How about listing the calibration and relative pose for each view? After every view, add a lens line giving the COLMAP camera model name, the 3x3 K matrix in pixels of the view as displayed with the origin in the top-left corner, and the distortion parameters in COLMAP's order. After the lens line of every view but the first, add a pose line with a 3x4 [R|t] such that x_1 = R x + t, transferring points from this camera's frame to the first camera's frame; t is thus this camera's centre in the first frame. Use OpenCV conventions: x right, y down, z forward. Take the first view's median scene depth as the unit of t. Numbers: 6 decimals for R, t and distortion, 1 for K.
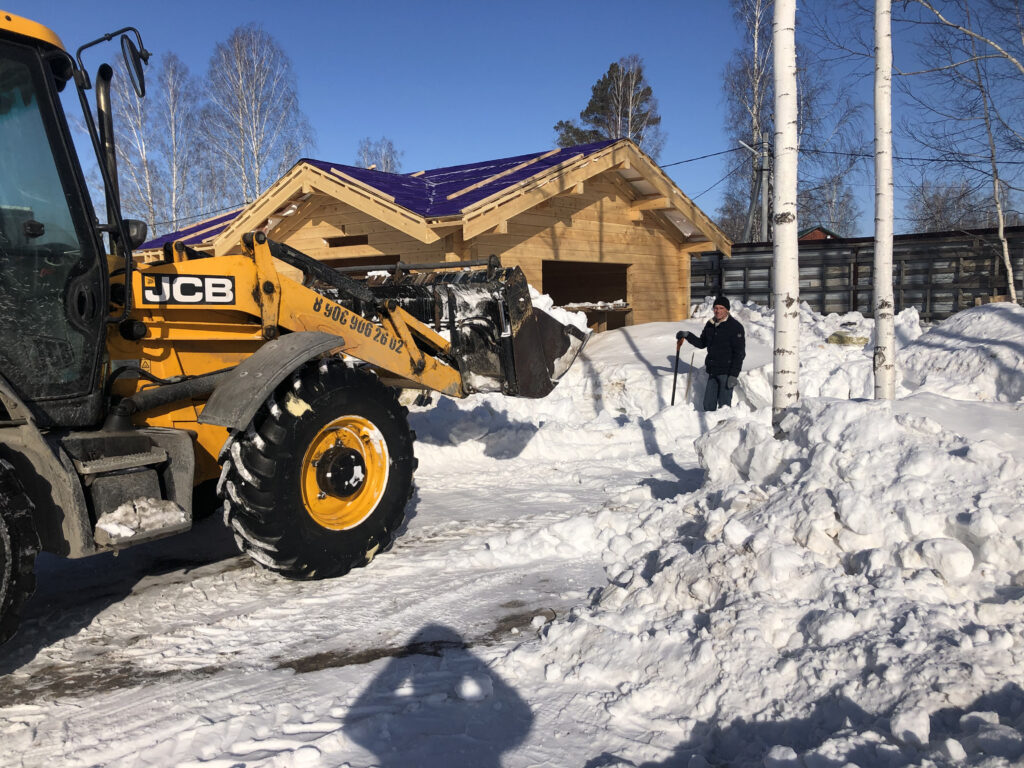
lens RADIAL K [[832.3, 0, 511.7], [0, 832.3, 382.6], [0, 0, 1]] dist [0.005467, -0.005513]
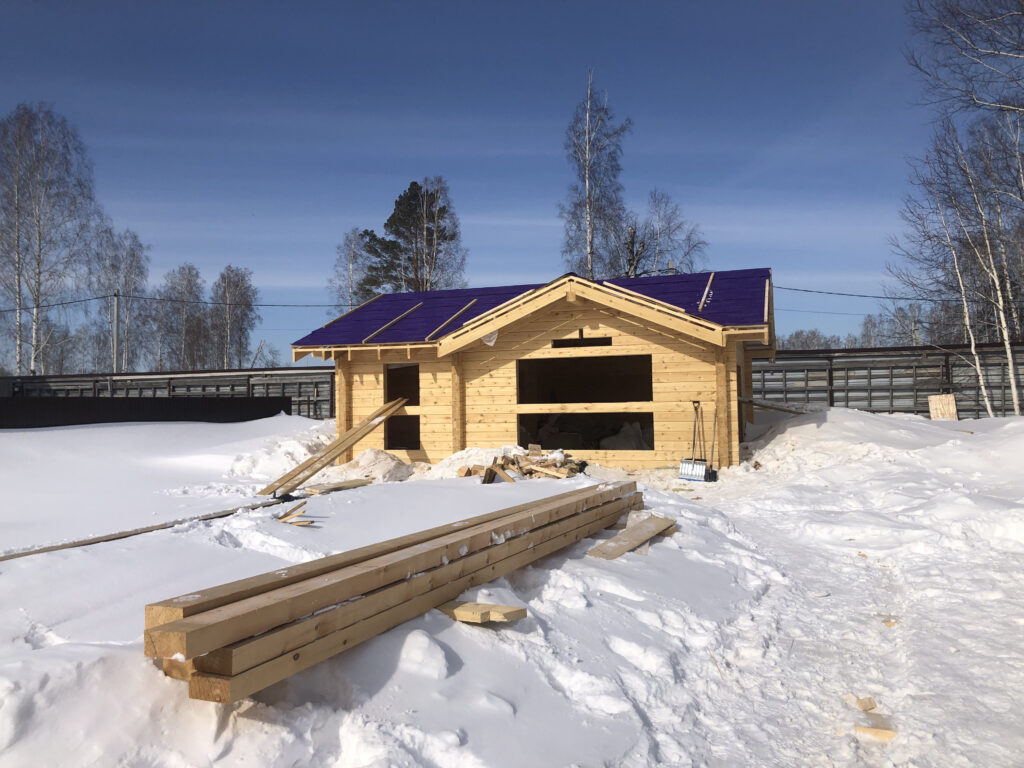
lens RADIAL K [[832.3, 0, 512.5], [0, 832.3, 381.3], [0, 0, 1]] dist [0.005467, -0.005513]
pose [[0.934832, 0.011923, 0.354890, -0.145158], [0.032688, 0.992303, -0.119444, 0.004012], [-0.353582, 0.123261, 0.927247, -0.007051]]
